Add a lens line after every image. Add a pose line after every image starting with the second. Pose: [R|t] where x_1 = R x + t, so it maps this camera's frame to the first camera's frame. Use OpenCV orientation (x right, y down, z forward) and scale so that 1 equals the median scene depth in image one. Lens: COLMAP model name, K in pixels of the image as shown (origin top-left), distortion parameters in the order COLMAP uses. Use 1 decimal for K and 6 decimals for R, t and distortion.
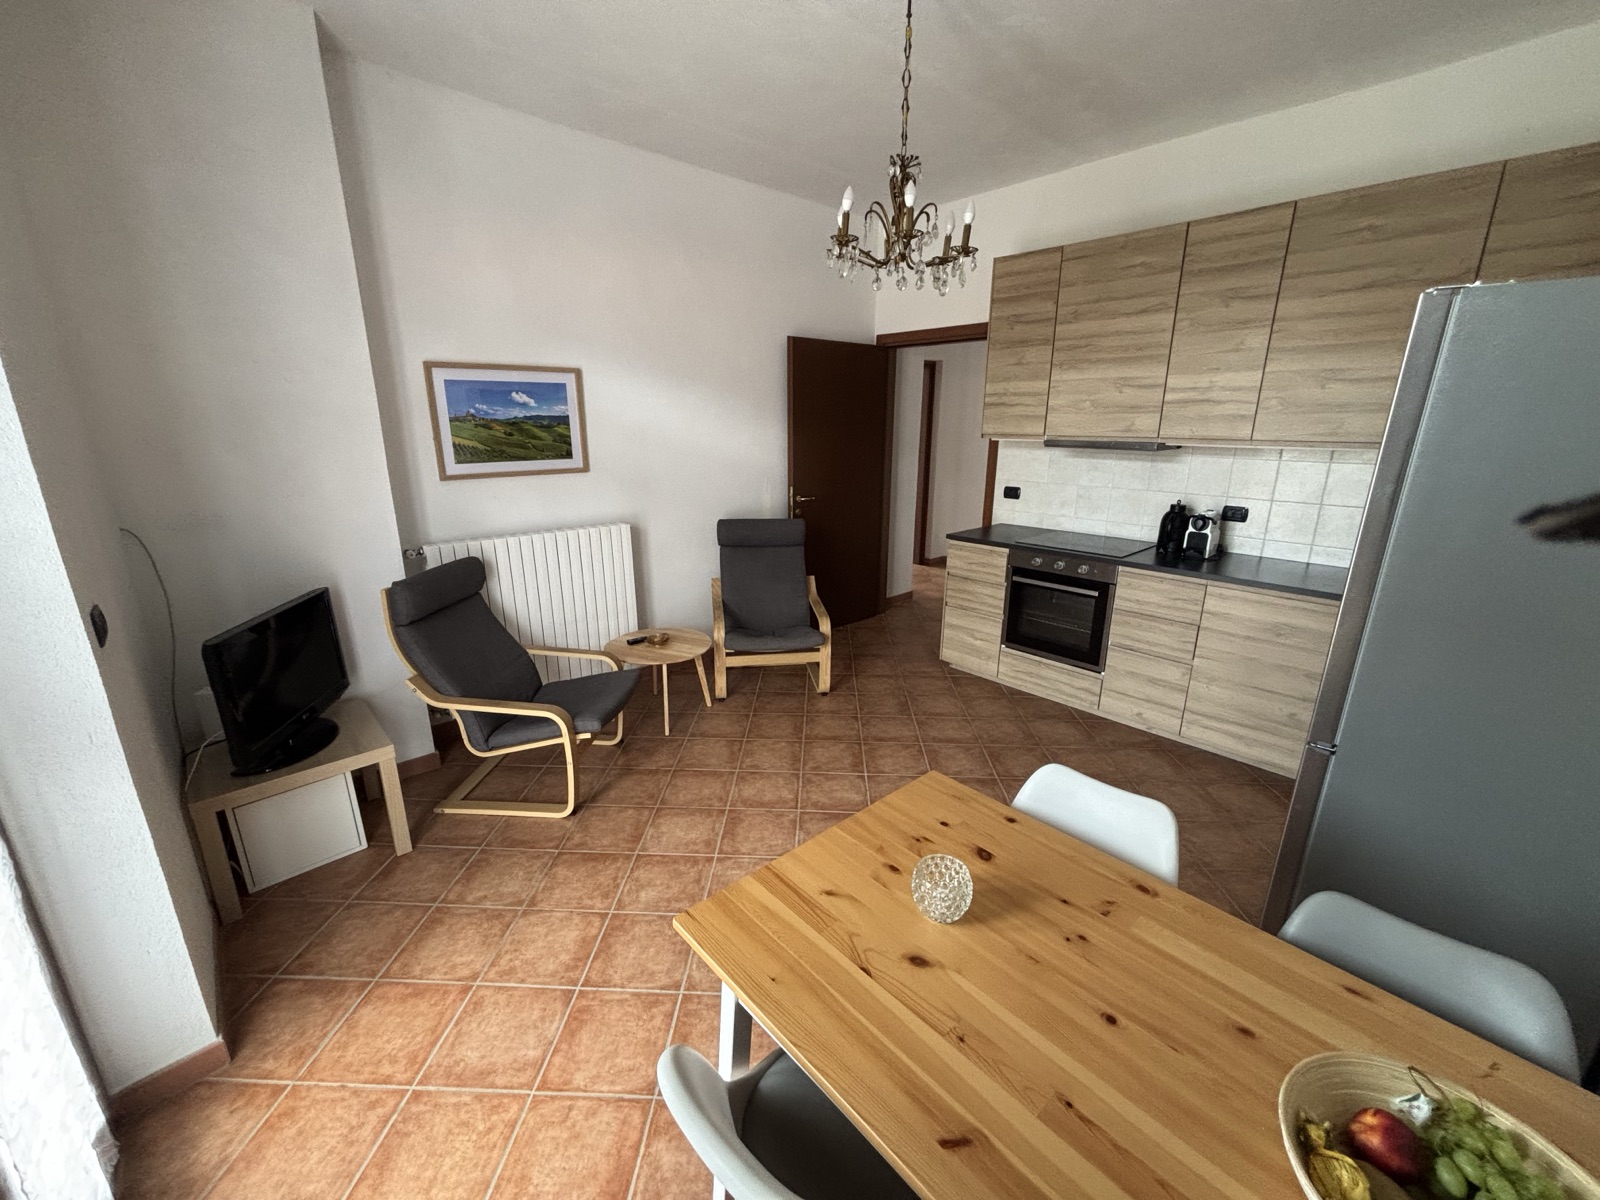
lens RADIAL K [[644.9, 0, 791.3], [0, 644.9, 600.4], [0, 0, 1]] dist [-0.002060, -0.001138]
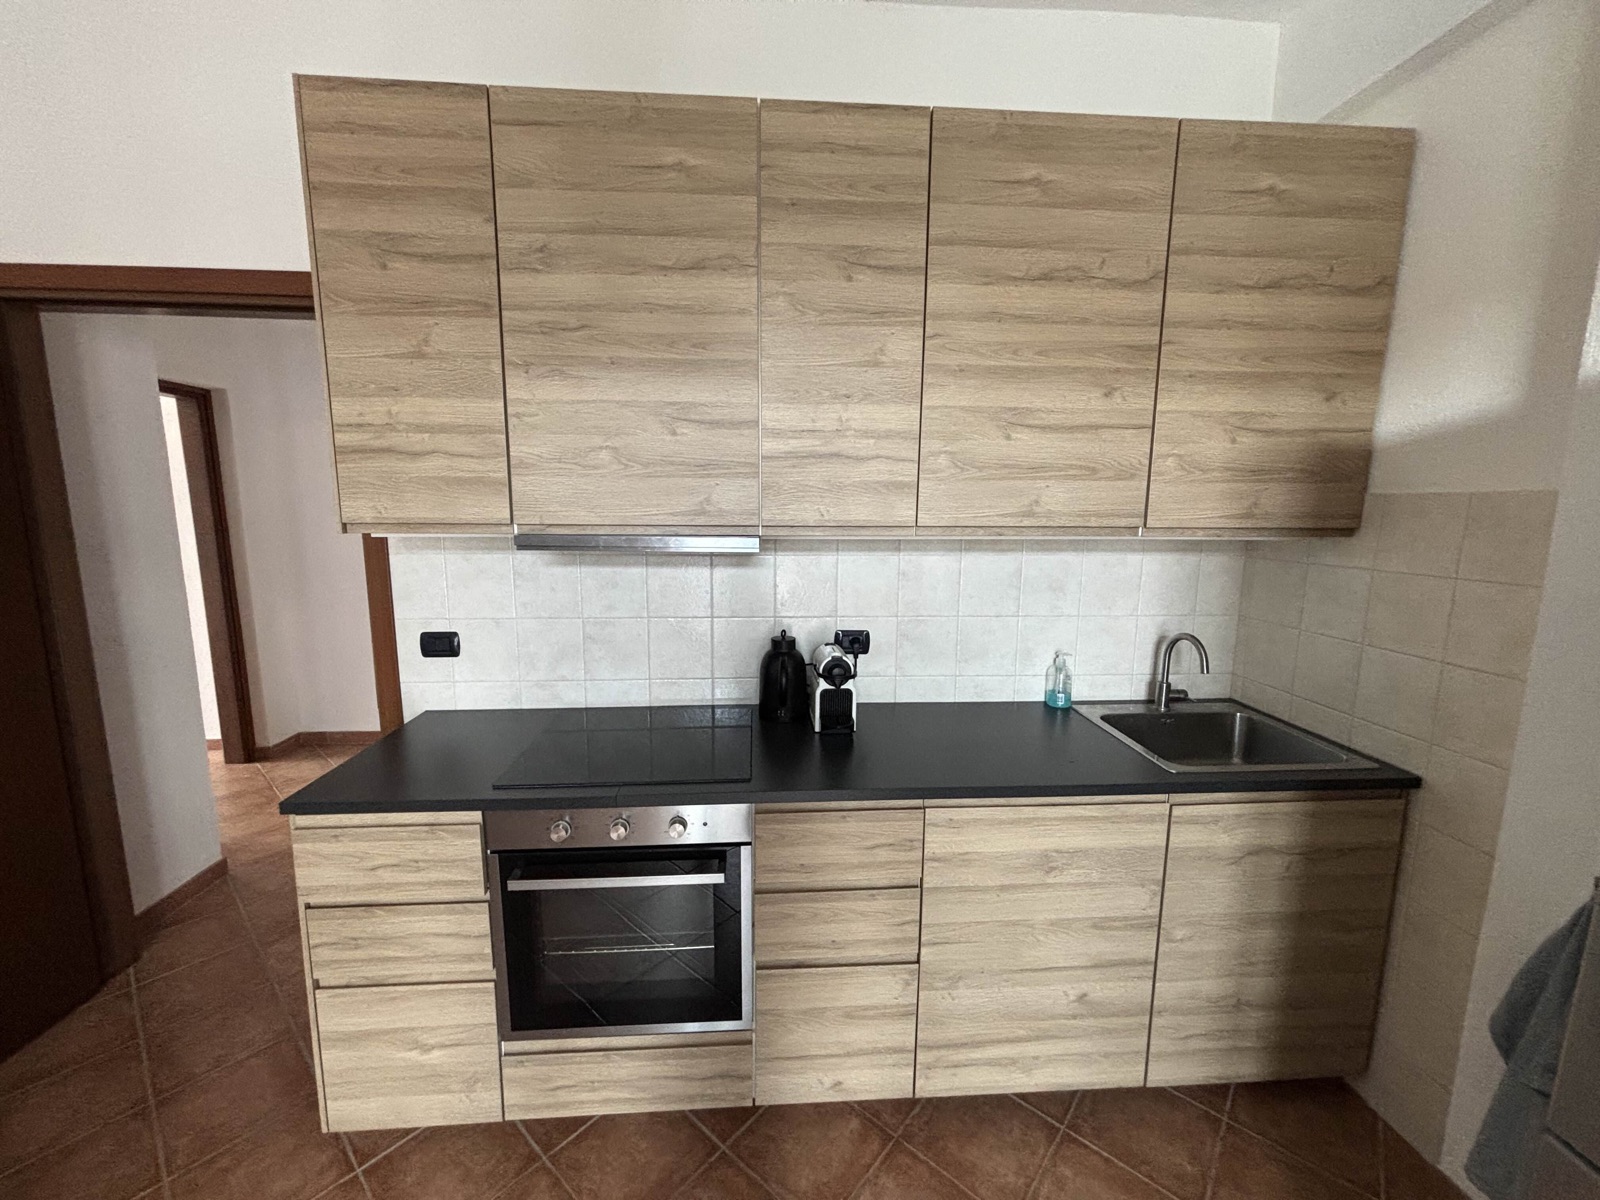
lens RADIAL K [[644.9, 0, 800.8], [0, 644.9, 596.9], [0, 0, 1]] dist [-0.002060, -0.001138]
pose [[0.619751, -0.112897, 0.776636, 0.188614], [0.208716, 0.977671, -0.024433, -0.174116], [-0.756536, 0.177239, 0.629476, 0.650720]]
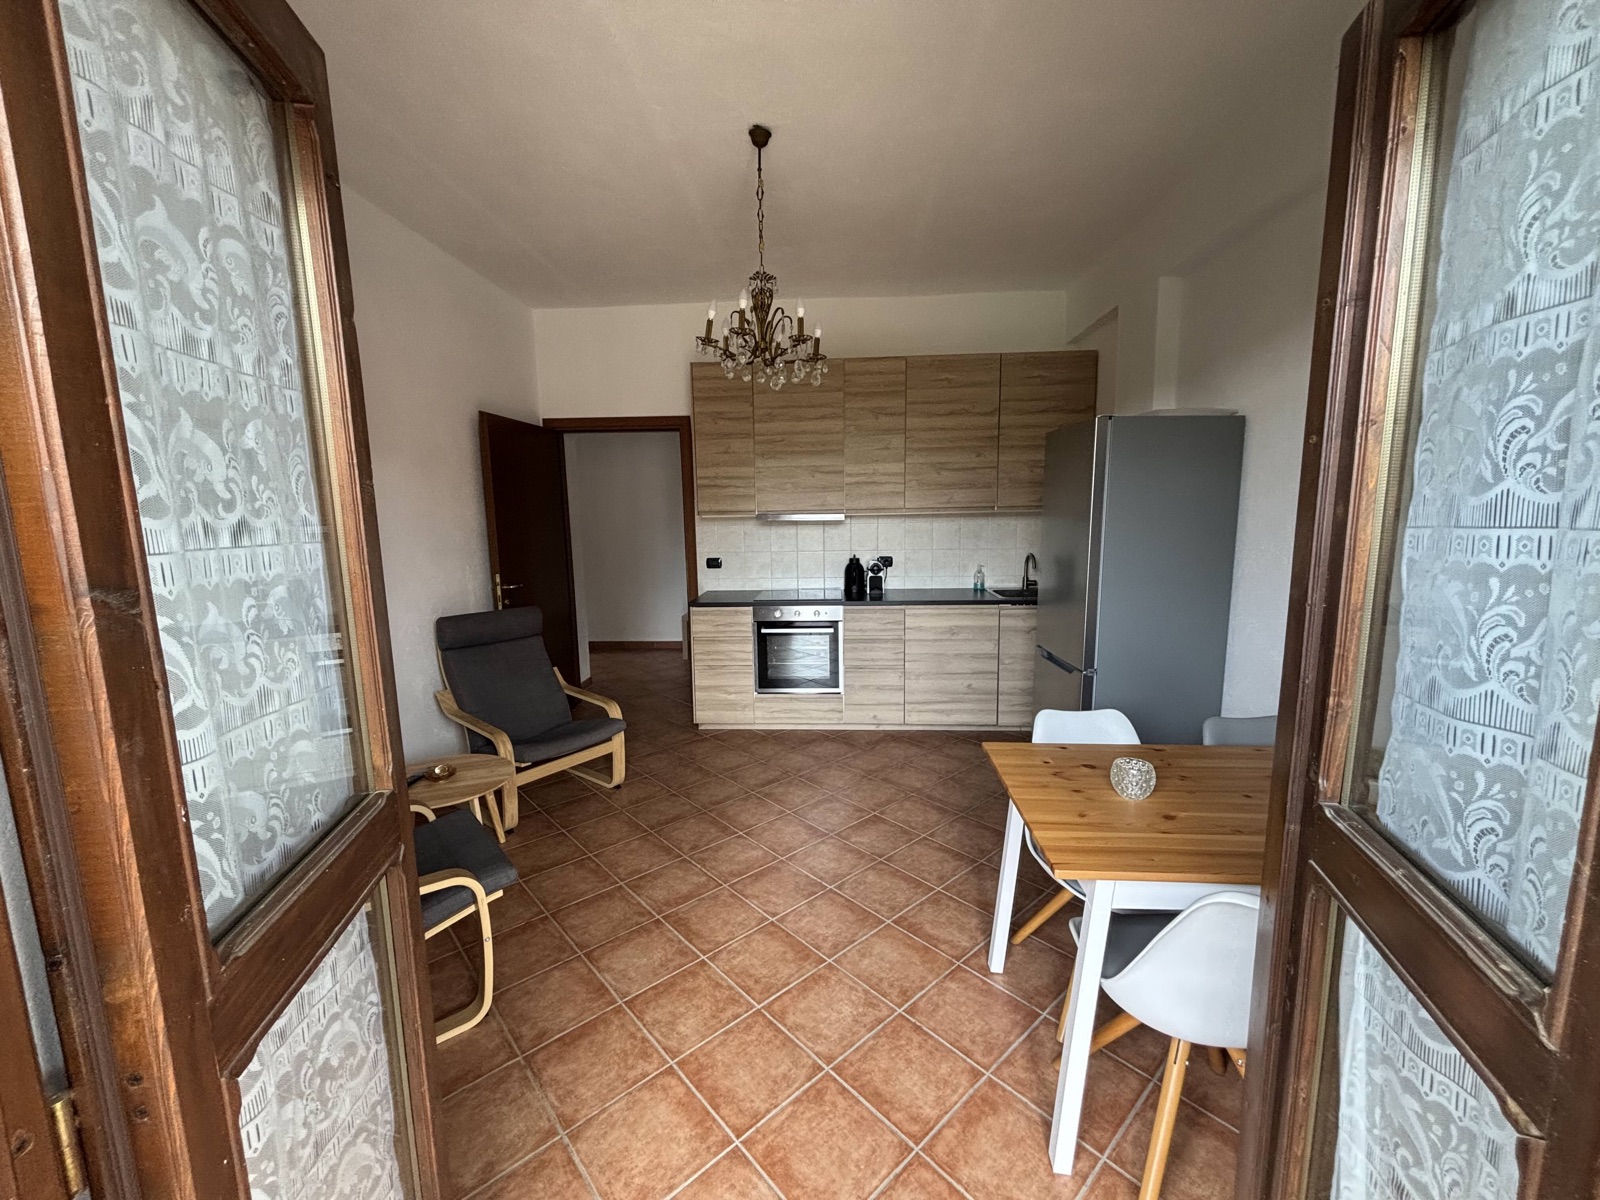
lens RADIAL K [[644.9, 0, 796.9], [0, 644.9, 602.5], [0, 0, 1]] dist [-0.002060, -0.001138]
pose [[0.715921, -0.111294, 0.689253, -0.435313], [0.208533, 0.976236, -0.058968, -0.004203], [-0.666311, 0.185948, 0.722117, 0.129105]]
